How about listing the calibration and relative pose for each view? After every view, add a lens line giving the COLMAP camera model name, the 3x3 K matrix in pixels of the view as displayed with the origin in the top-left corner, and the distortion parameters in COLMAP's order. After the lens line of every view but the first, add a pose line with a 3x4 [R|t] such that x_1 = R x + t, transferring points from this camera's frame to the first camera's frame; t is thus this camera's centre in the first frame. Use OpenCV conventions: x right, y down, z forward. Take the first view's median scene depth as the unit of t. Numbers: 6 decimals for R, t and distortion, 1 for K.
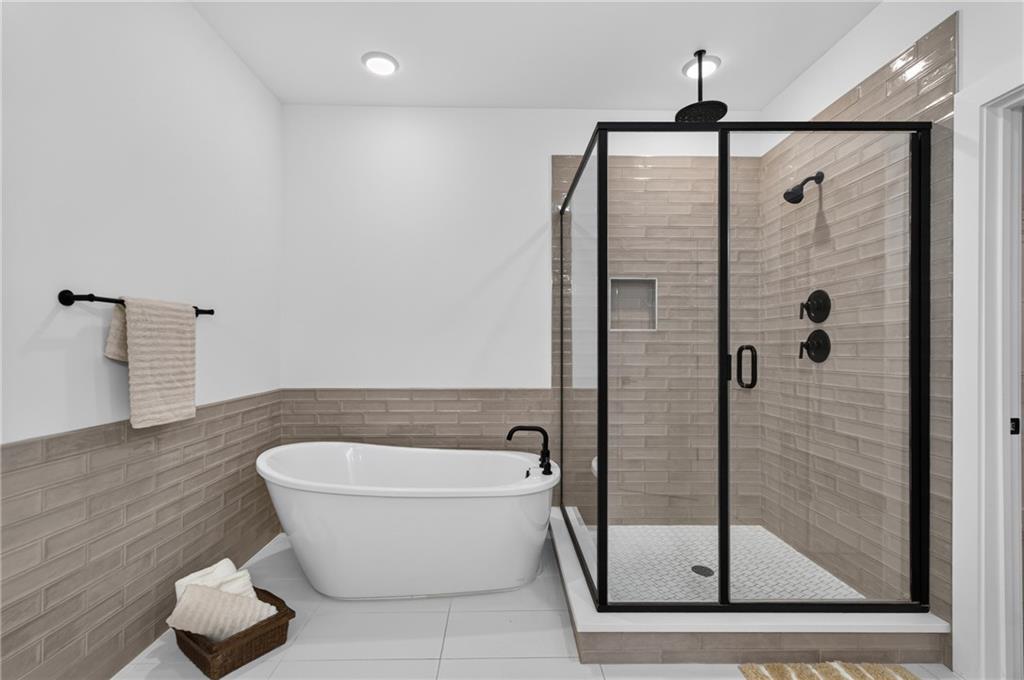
lens RADIAL K [[450.6, 0, 510.2], [0, 450.6, 345.6], [0, 0, 1]] dist [-0.020461, 0.000215]
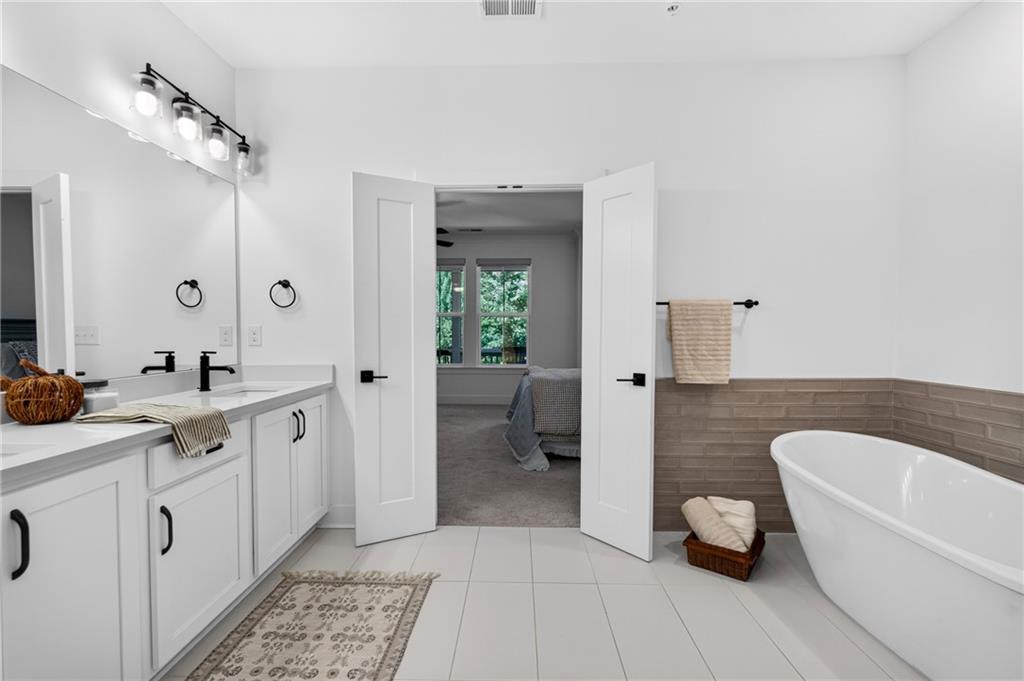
lens RADIAL K [[450.6, 0, 510.2], [0, 450.6, 346.1], [0, 0, 1]] dist [-0.020461, 0.000215]
pose [[-0.049472, 0.036179, -0.998120, 0.701668], [-0.003137, 0.999333, 0.036379, 0.000343], [0.998771, 0.004930, -0.049326, 0.434831]]
